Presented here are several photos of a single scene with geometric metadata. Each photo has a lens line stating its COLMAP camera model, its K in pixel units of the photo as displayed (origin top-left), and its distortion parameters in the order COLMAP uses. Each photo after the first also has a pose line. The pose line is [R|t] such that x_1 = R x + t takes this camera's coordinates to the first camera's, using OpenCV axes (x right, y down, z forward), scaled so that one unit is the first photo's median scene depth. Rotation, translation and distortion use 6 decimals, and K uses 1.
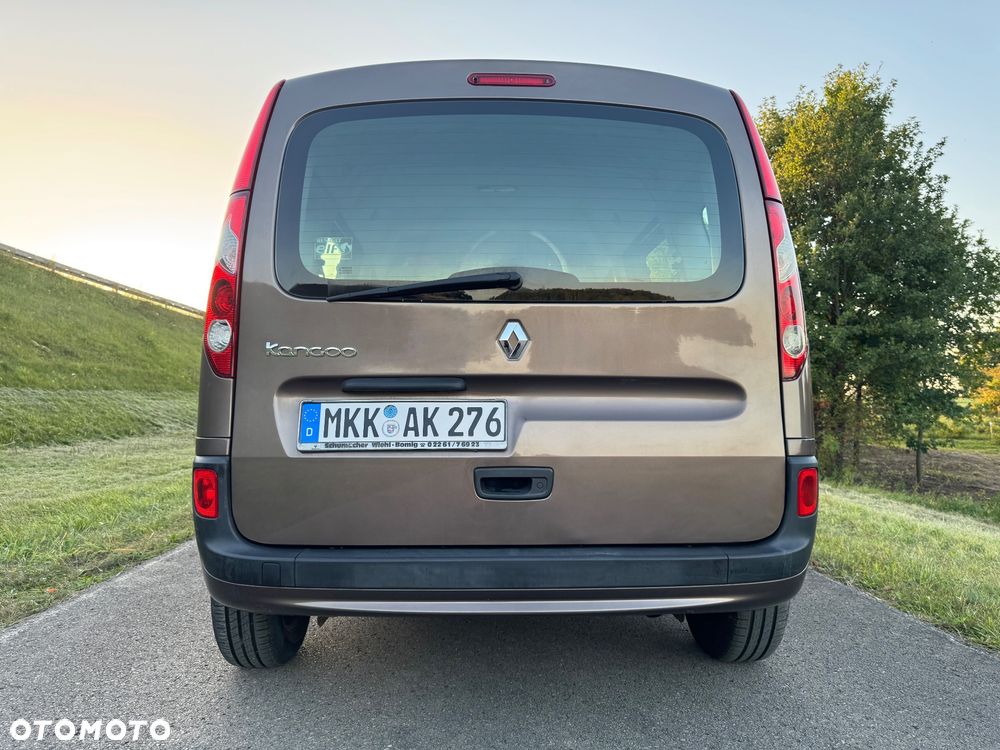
lens RADIAL K [[730.8, 0, 533.0], [0, 730.8, 358.4], [0, 0, 1]] dist [0.029906, -0.015001]
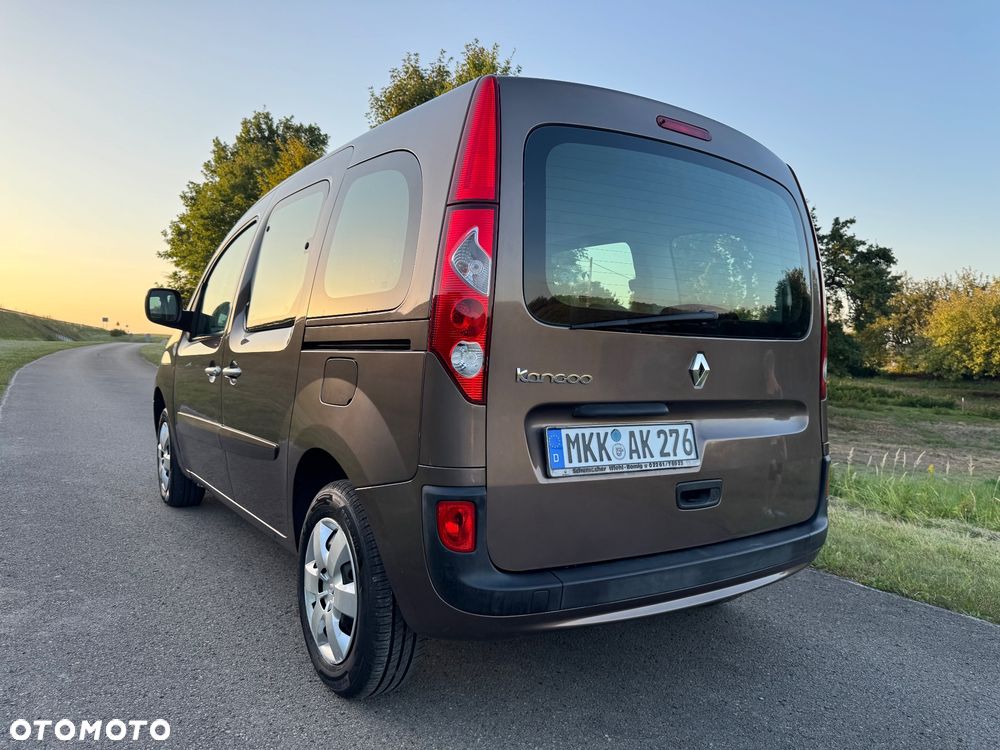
lens RADIAL K [[730.8, 0, 510.4], [0, 730.8, 353.6], [0, 0, 1]] dist [0.029906, -0.015001]
pose [[0.857895, 0.029001, 0.513006, -0.875121], [-0.070040, 0.995687, 0.060839, -0.100147], [-0.509029, -0.088124, 0.856226, 0.175629]]
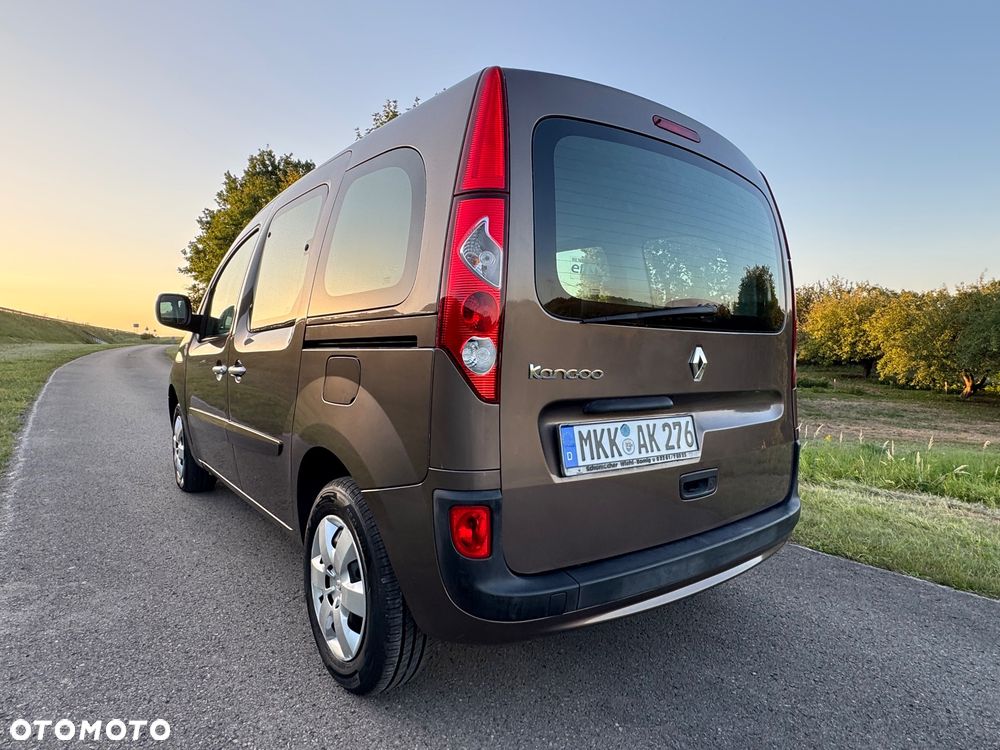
lens RADIAL K [[590.5, 0, 501.4], [0, 590.5, 360.2], [0, 0, 1]] dist [-0.009495, 0.022363]
pose [[0.832994, 0.006630, 0.553243, -0.816541], [-0.059043, 0.995284, 0.076971, -0.083868], [-0.550123, -0.096782, 0.829456, 0.397603]]
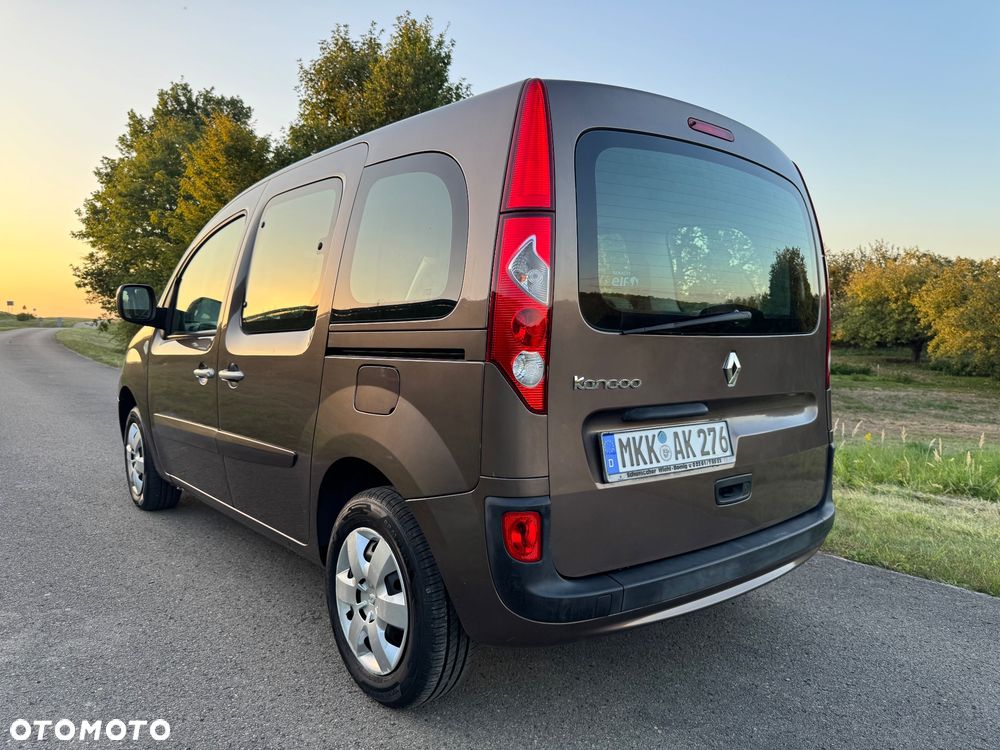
lens RADIAL K [[730.8, 0, 508.7], [0, 730.8, 351.2], [0, 0, 1]] dist [0.029906, -0.015001]
pose [[0.805738, -0.006266, 0.592238, -1.016419], [-0.055076, 0.994819, 0.085456, -0.134126], [-0.589705, -0.101473, 0.801218, 0.278052]]
